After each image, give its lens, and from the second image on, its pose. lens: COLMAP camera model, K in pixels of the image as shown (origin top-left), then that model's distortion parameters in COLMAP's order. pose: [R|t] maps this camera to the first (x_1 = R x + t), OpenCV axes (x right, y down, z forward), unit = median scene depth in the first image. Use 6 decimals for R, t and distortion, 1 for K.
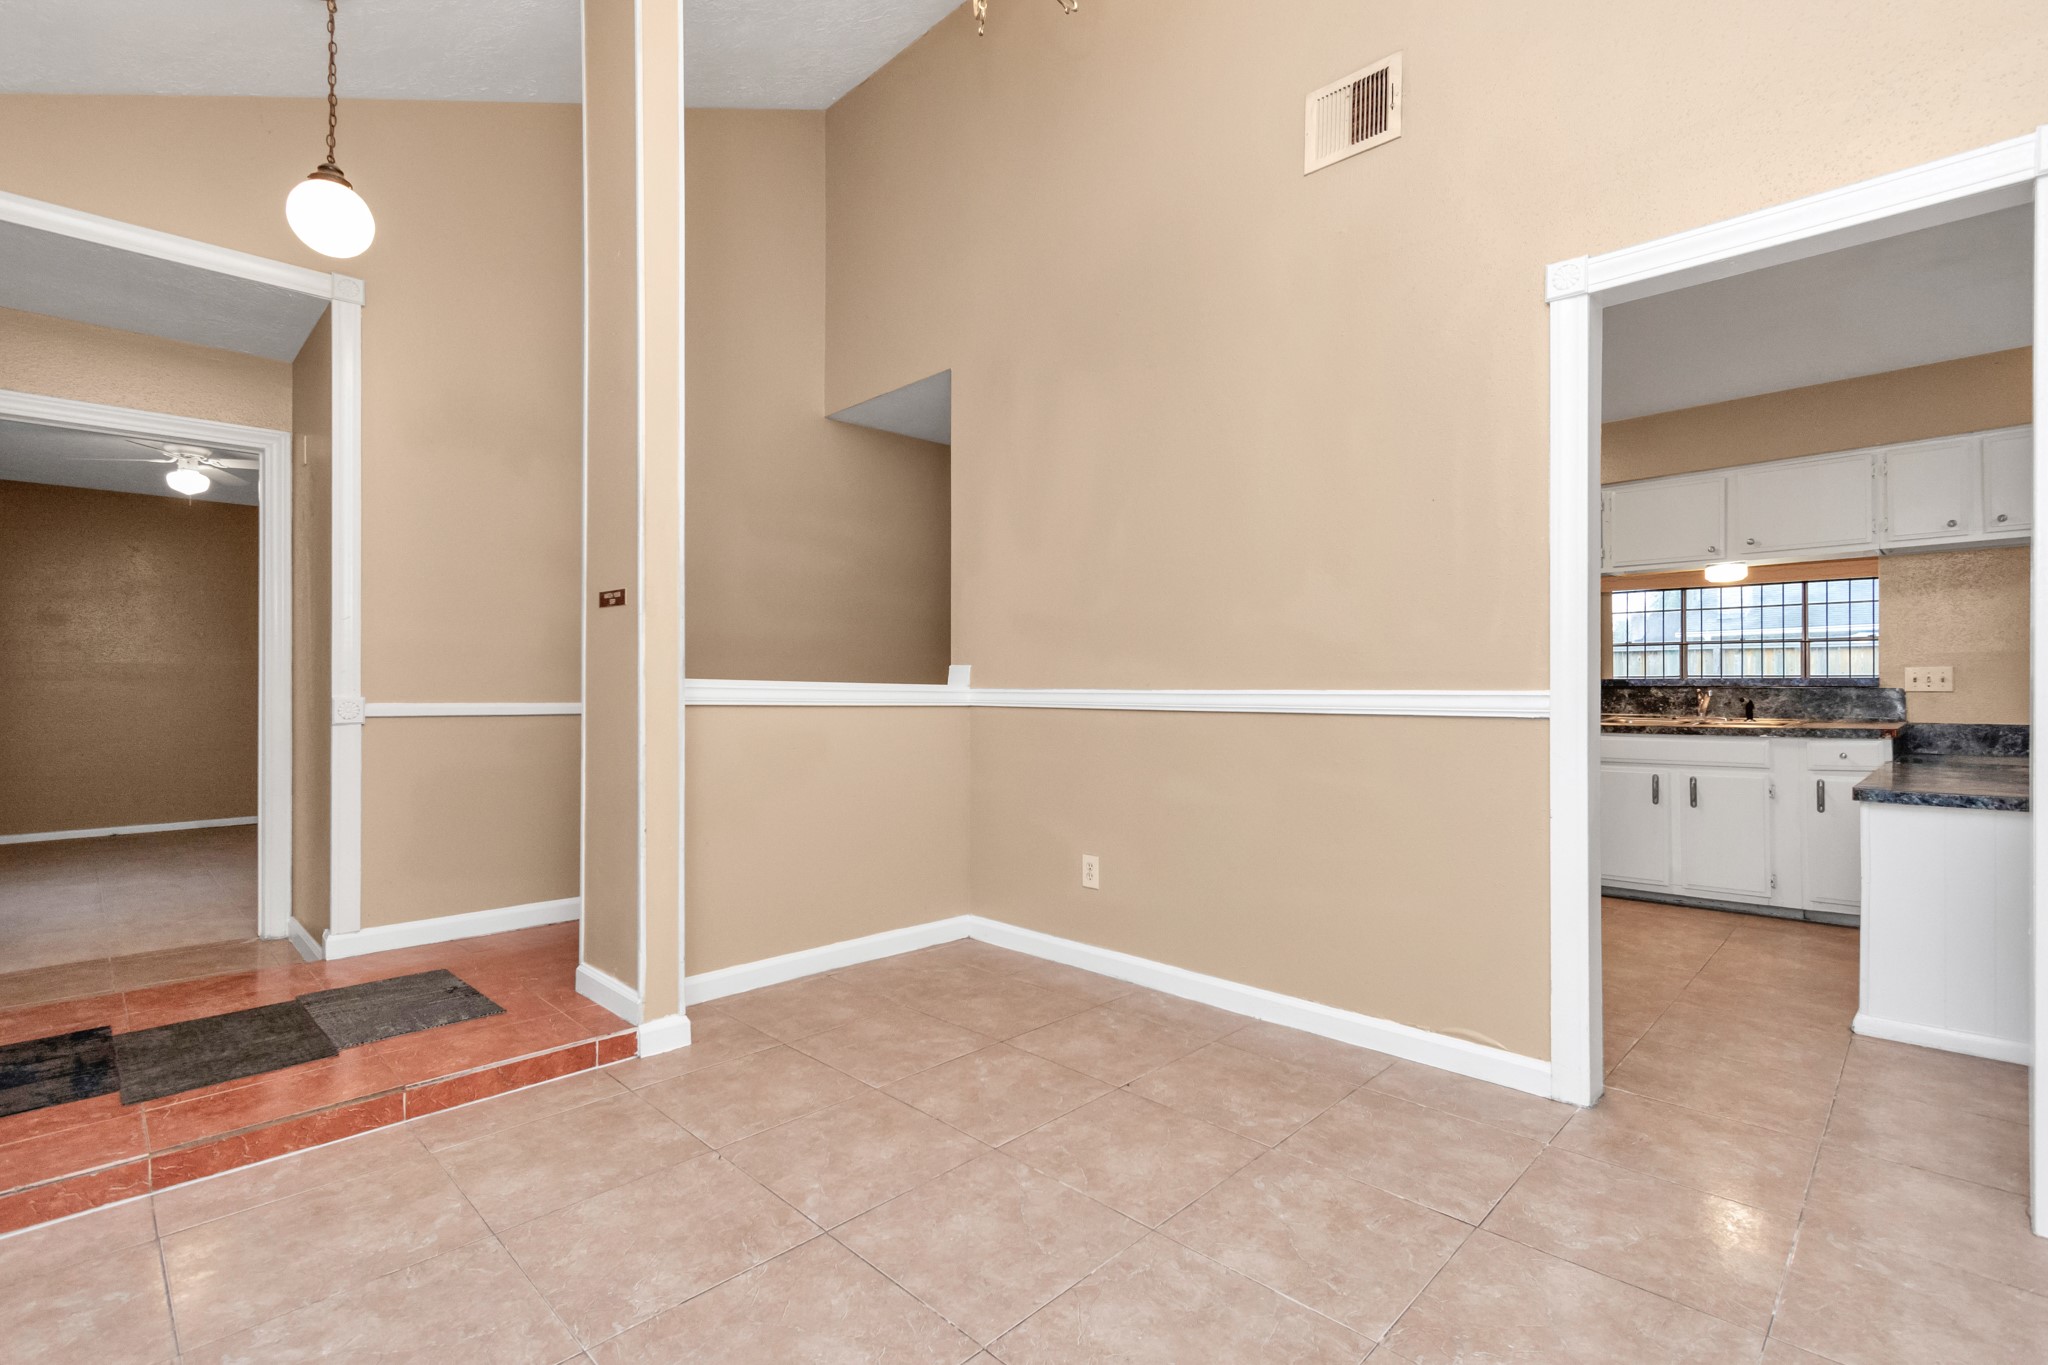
lens RADIAL K [[942.6, 0, 1022.1], [0, 942.6, 685.6], [0, 0, 1]] dist [0.000977, -0.000258]
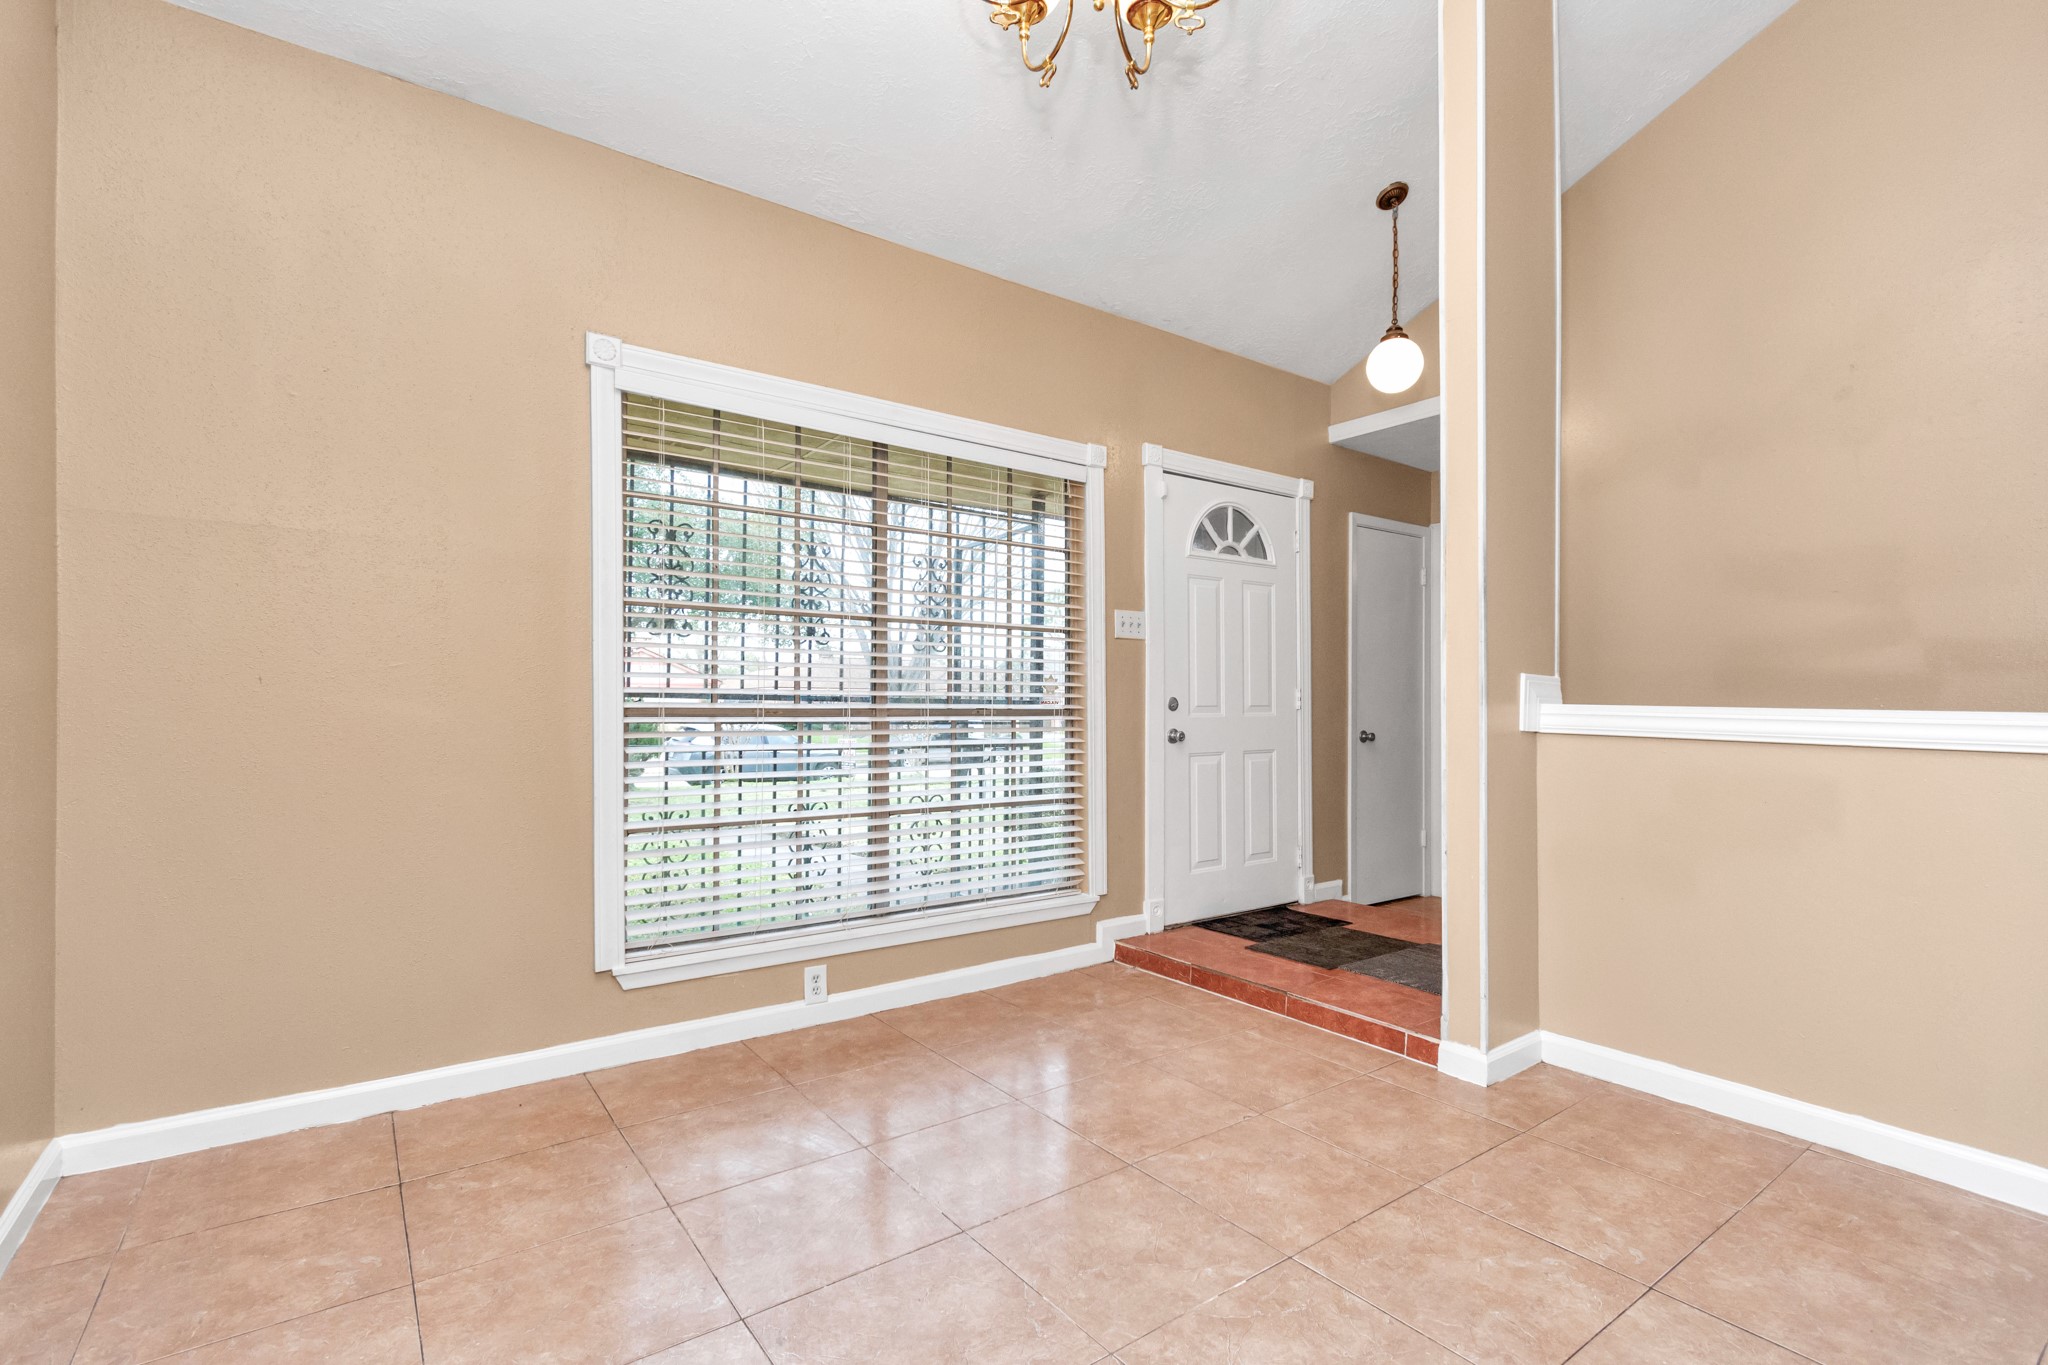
lens RADIAL K [[904.2, 0, 1030.9], [0, 904.2, 699.6], [0, 0, 1]] dist [-0.002569, -0.000619]
pose [[-0.149703, -0.009894, -0.988682, 0.696658], [-0.003206, 0.999950, -0.009521, -0.000224], [0.988726, 0.001744, -0.149727, 0.764869]]
